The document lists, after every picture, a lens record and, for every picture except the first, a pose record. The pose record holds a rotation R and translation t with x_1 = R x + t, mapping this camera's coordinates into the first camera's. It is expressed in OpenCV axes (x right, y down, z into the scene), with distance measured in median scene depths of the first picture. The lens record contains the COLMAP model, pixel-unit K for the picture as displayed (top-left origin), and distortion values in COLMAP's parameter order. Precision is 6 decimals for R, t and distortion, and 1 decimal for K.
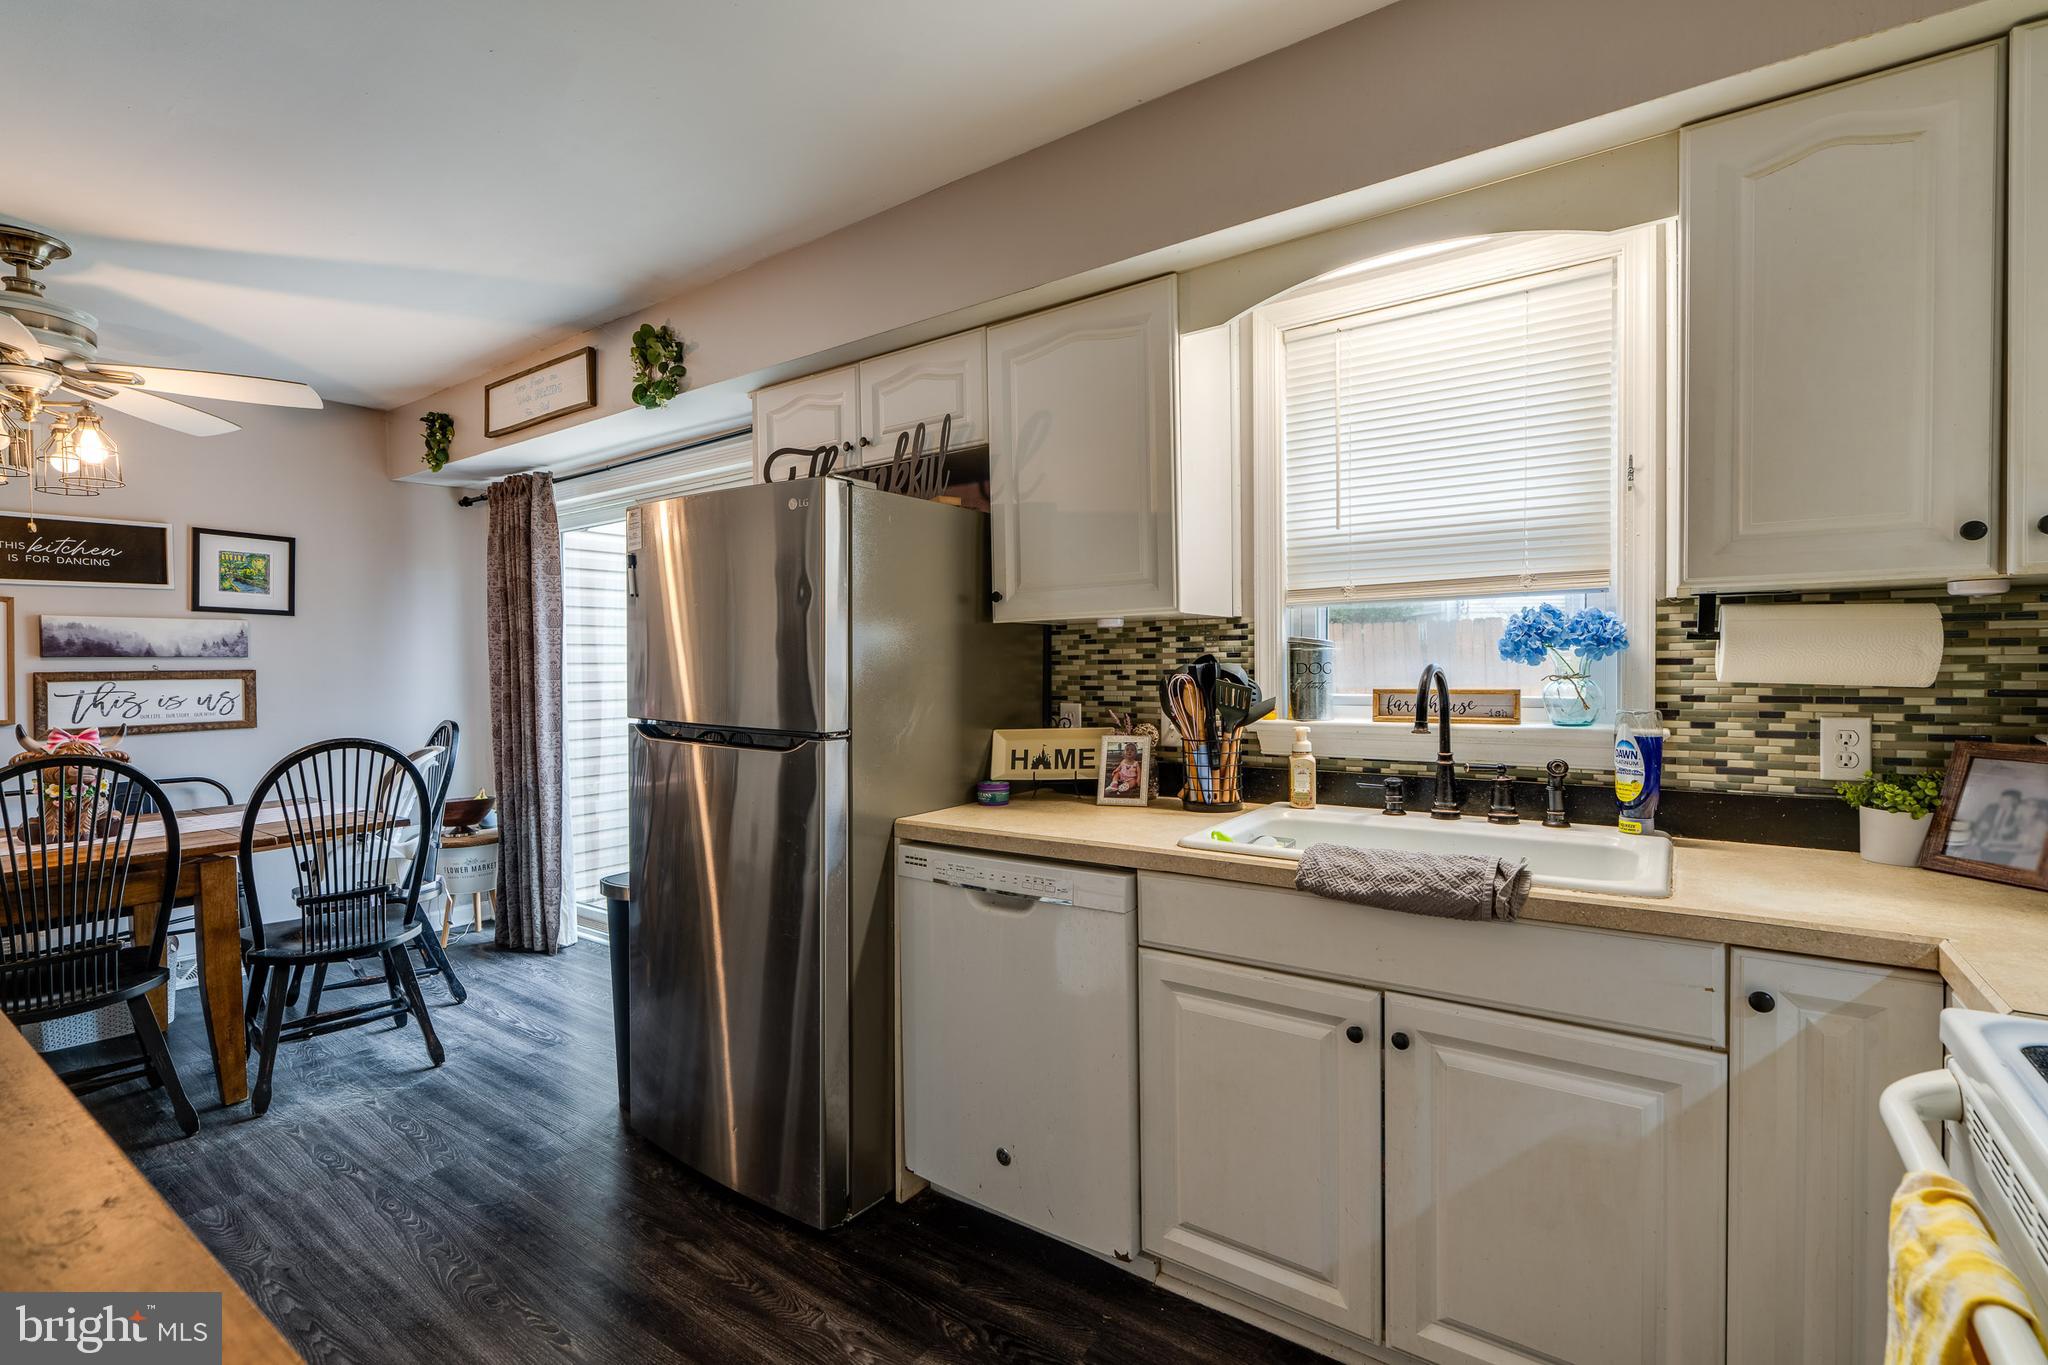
lens RADIAL K [[925.6, 0, 1031.0], [0, 925.6, 678.5], [0, 0, 1]] dist [-0.005395, 0.000670]
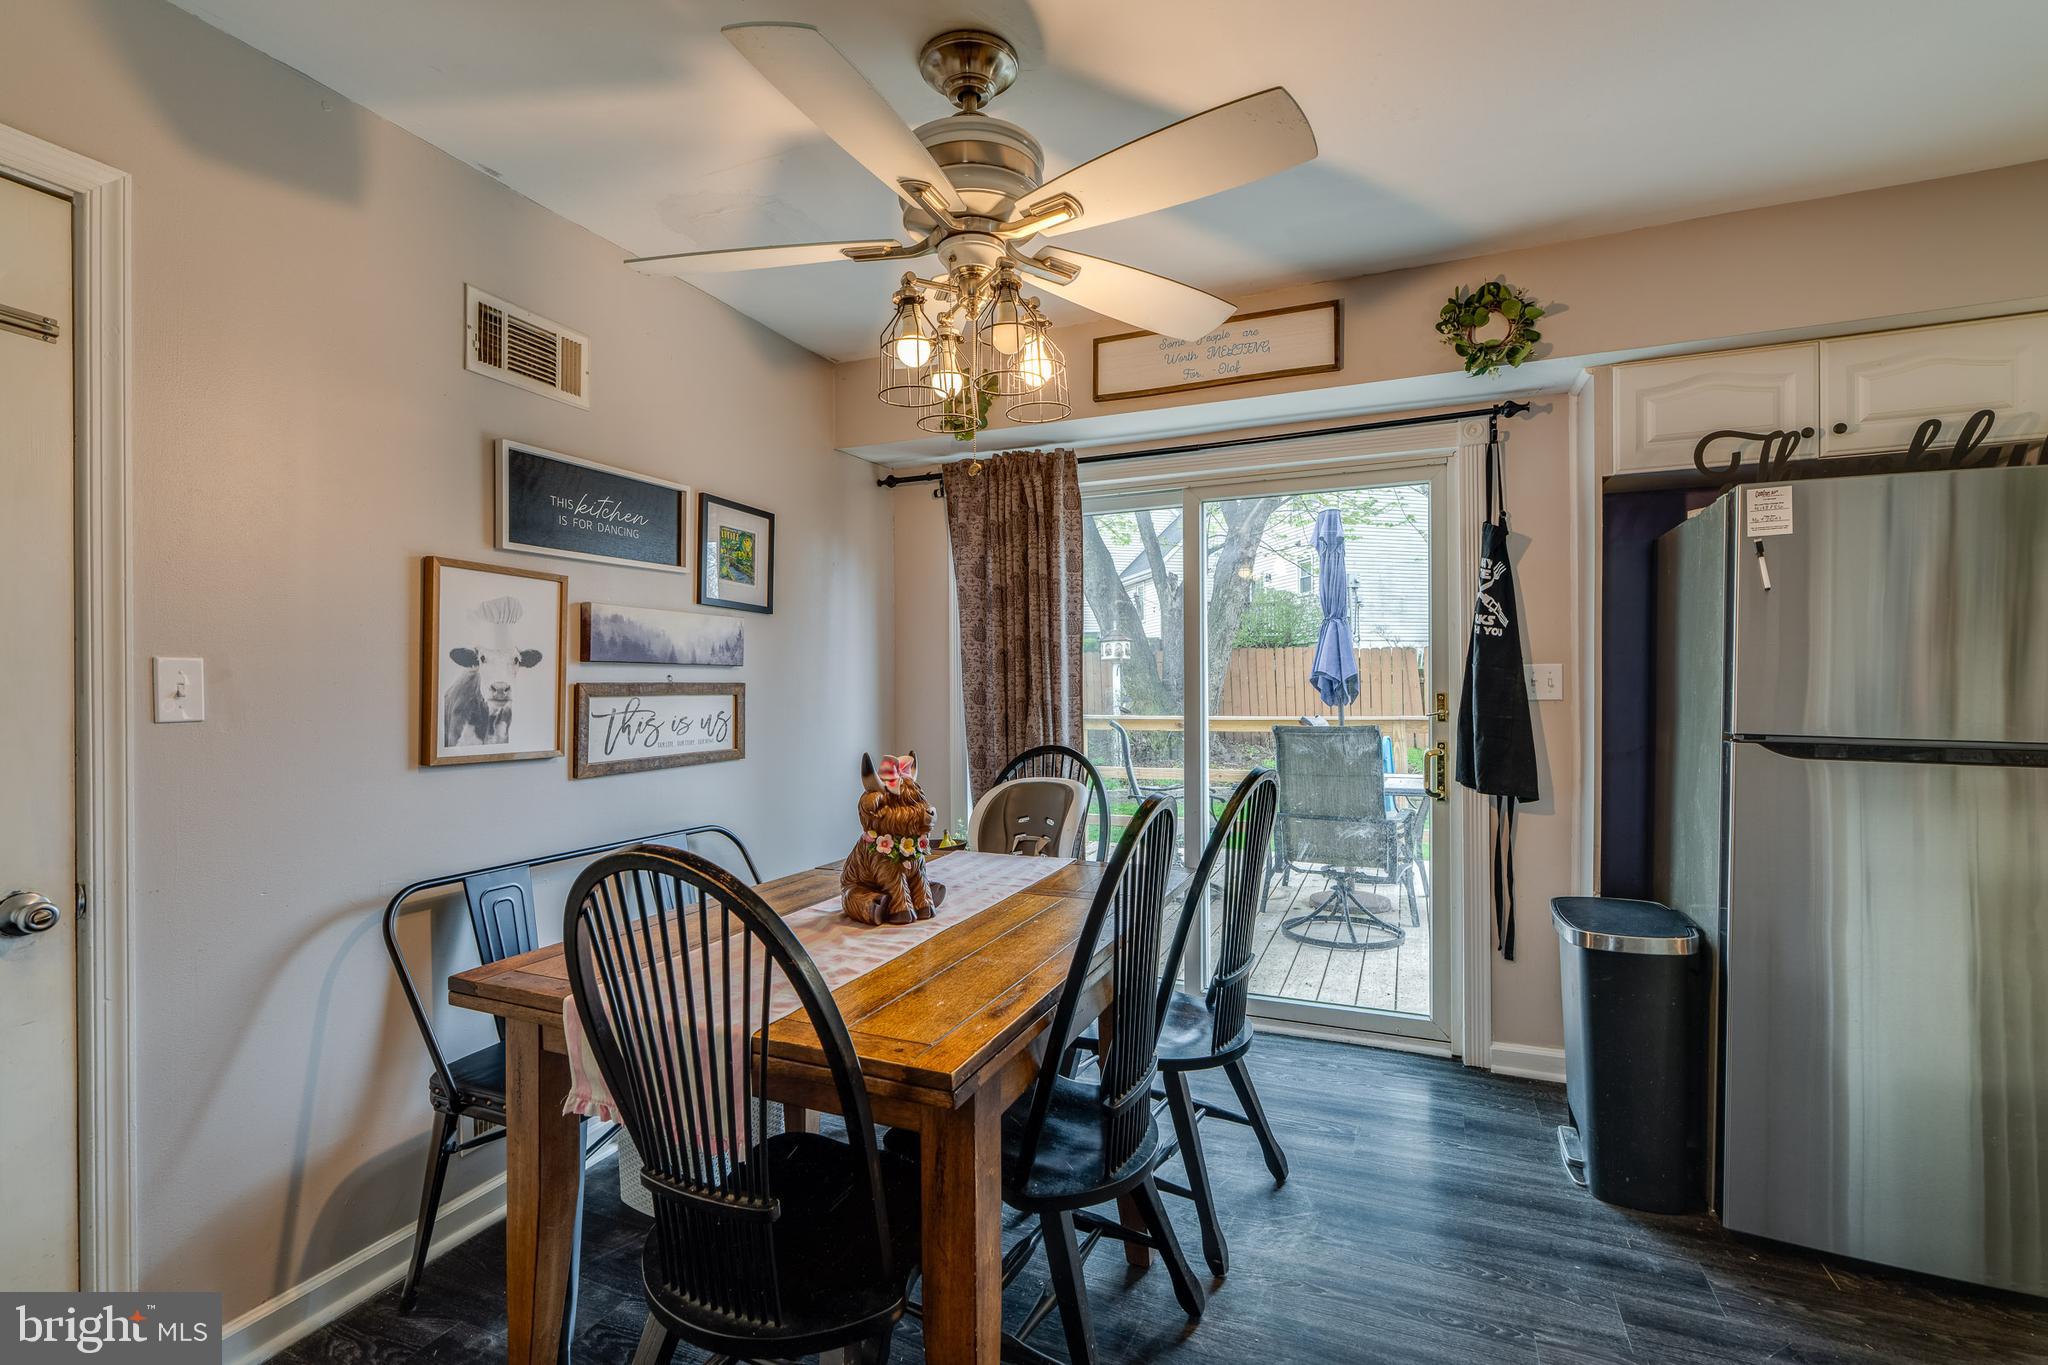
lens RADIAL K [[925.6, 0, 1032.9], [0, 925.6, 689.5], [0, 0, 1]] dist [-0.005395, 0.000670]
pose [[0.976930, 0.002249, 0.213550, -0.836718], [0.001075, 0.999880, -0.015449, 0.008746], [-0.213559, 0.015322, 0.976810, 0.215832]]
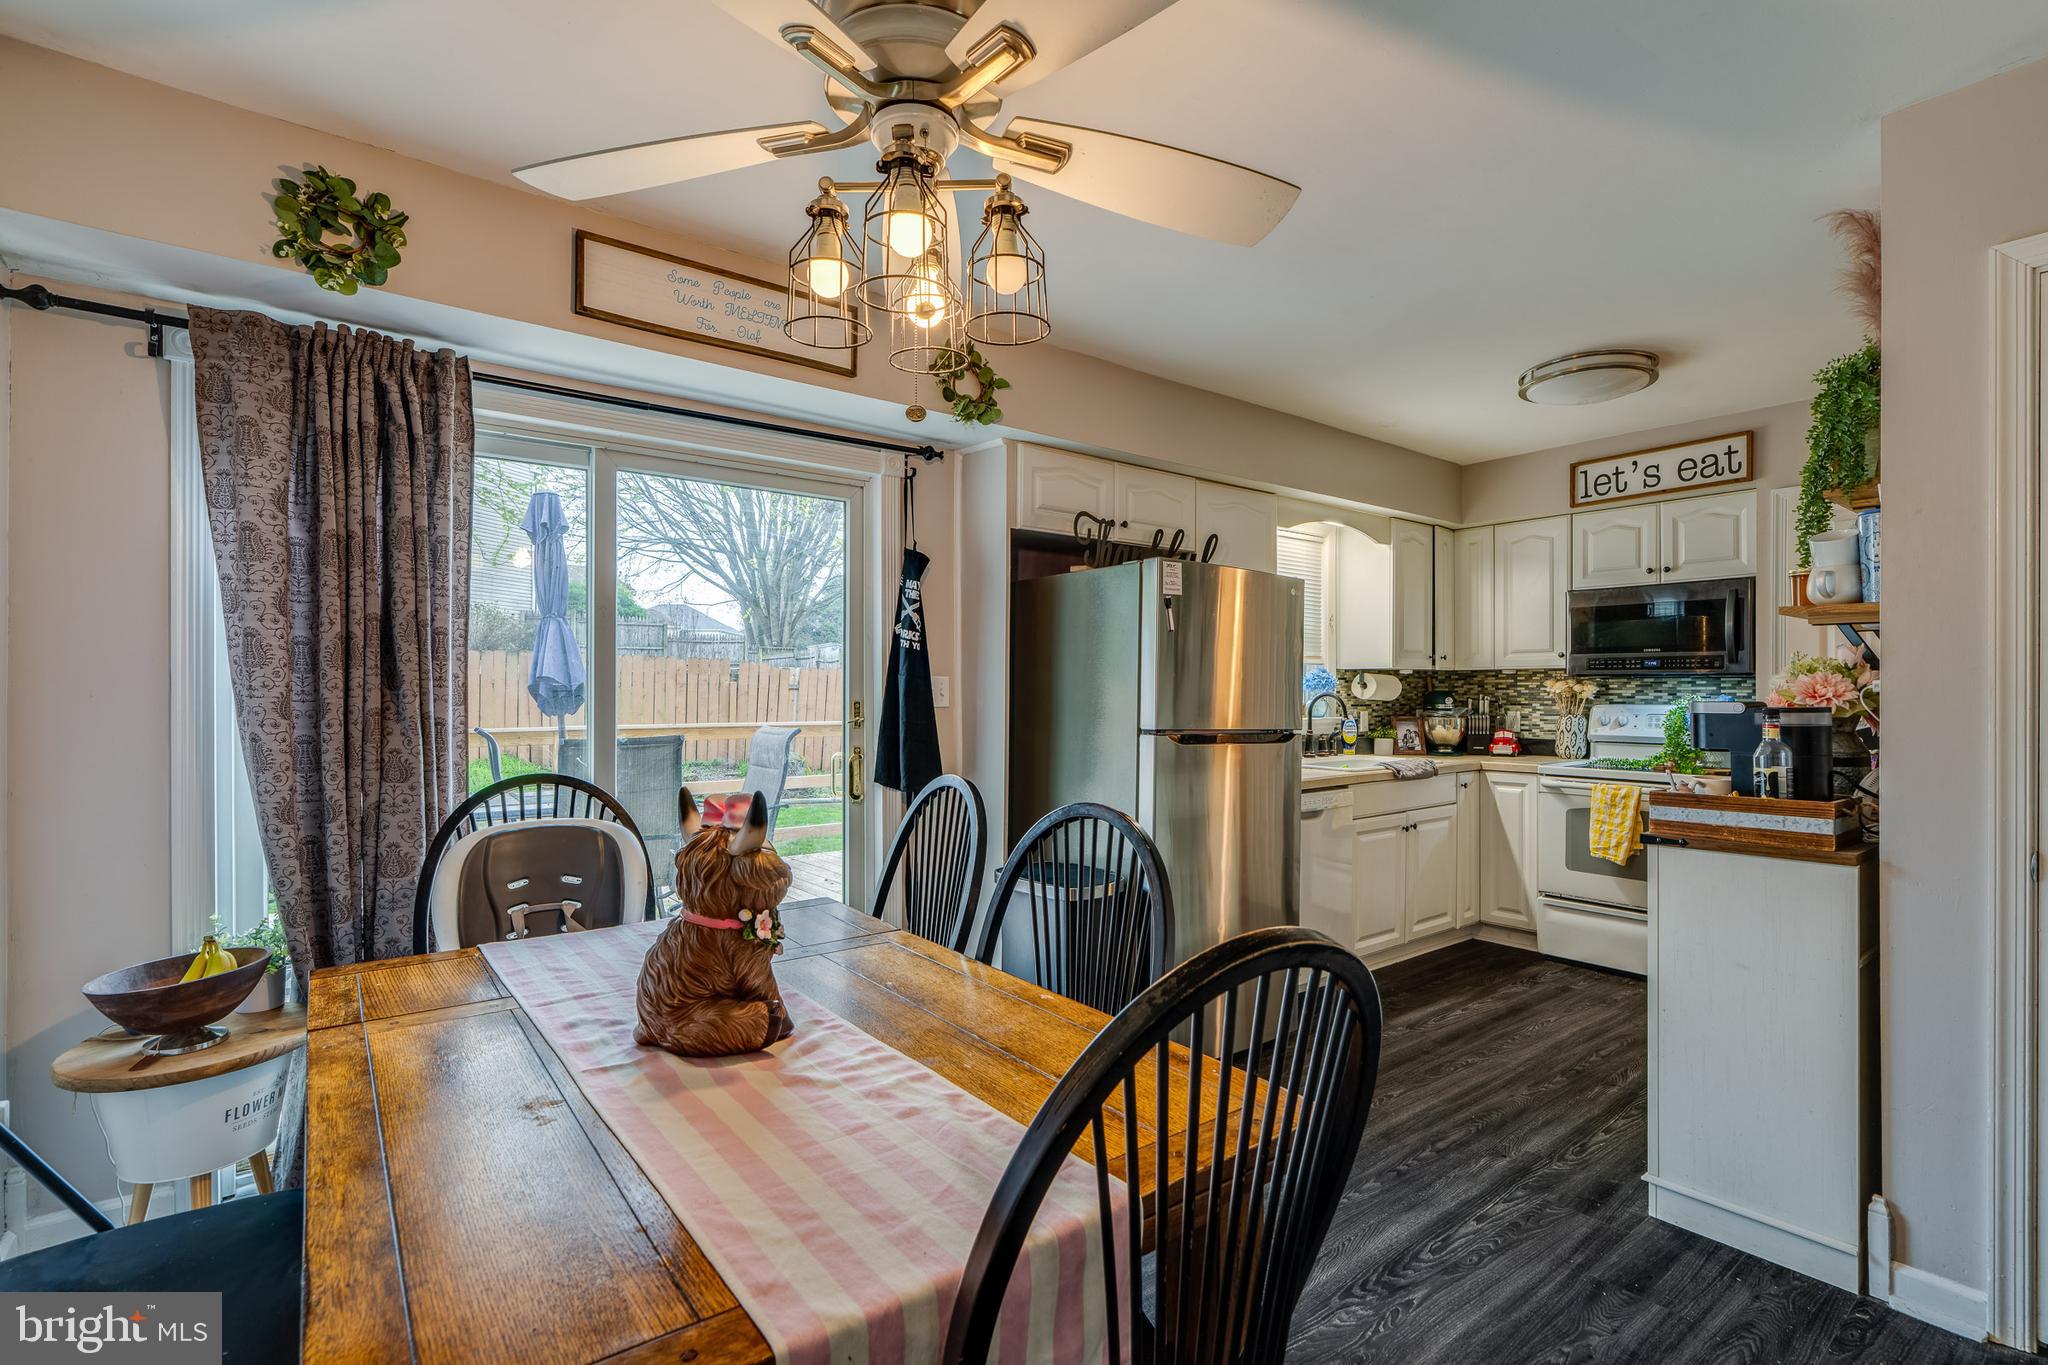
lens RADIAL K [[925.6, 0, 1023.8], [0, 925.6, 691.8], [0, 0, 1]] dist [-0.005395, 0.000670]
pose [[0.295382, 0.012134, 0.955302, -1.114522], [0.012607, 0.999783, -0.016597, 0.007231], [-0.955296, 0.016946, 0.295165, 0.551292]]
